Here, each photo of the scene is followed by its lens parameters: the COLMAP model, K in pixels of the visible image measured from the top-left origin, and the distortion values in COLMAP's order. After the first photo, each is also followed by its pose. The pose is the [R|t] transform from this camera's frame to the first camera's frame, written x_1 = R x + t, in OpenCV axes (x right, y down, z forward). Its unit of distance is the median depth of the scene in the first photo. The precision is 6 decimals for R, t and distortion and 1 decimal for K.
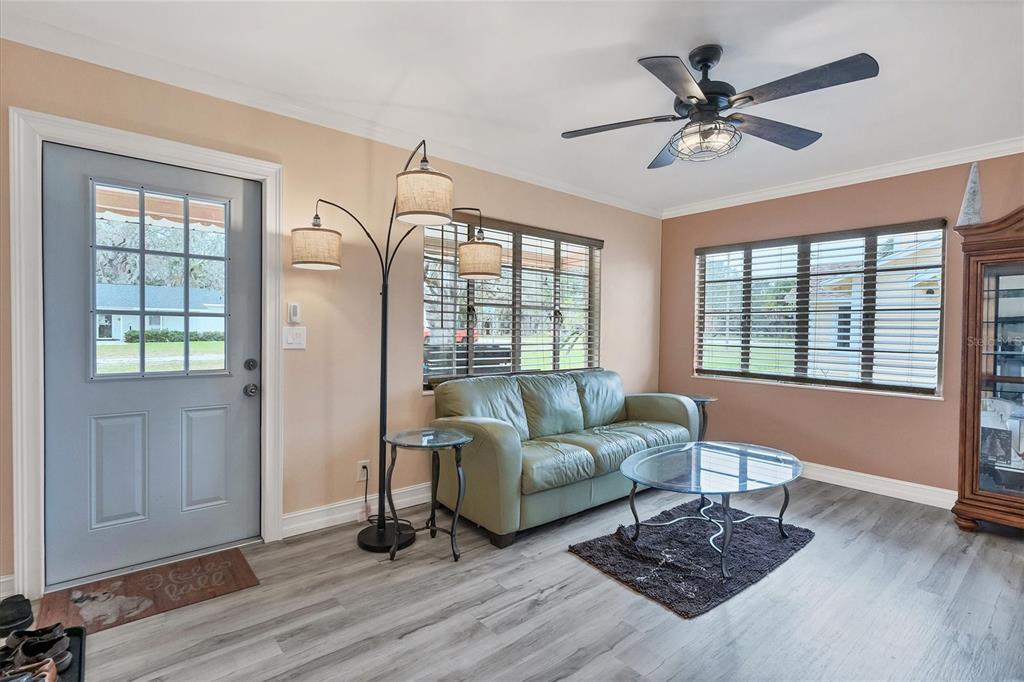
lens RADIAL K [[480.5, 0, 508.4], [0, 480.5, 340.5], [0, 0, 1]] dist [-0.000876, 0.000106]
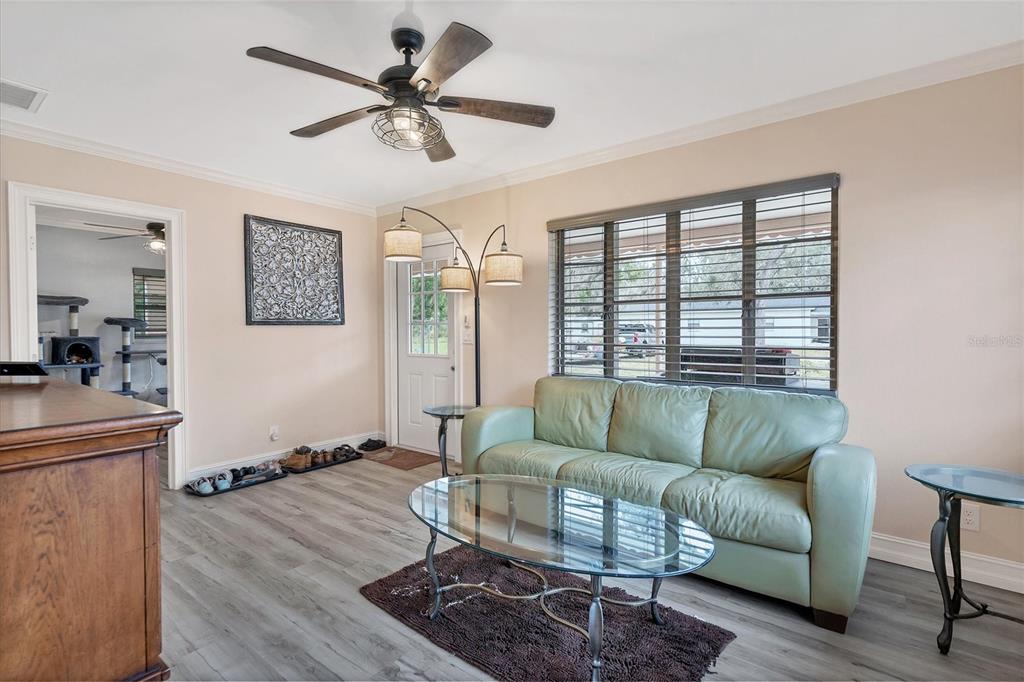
lens RADIAL K [[480.5, 0, 508.4], [0, 480.5, 340.5], [0, 0, 1]] dist [-0.000876, 0.000106]
pose [[0.217900, 0.006787, -0.975947, 0.901678], [-0.013896, 0.999896, 0.003851, -0.001212], [0.975872, 0.012723, 0.217972, 0.645589]]
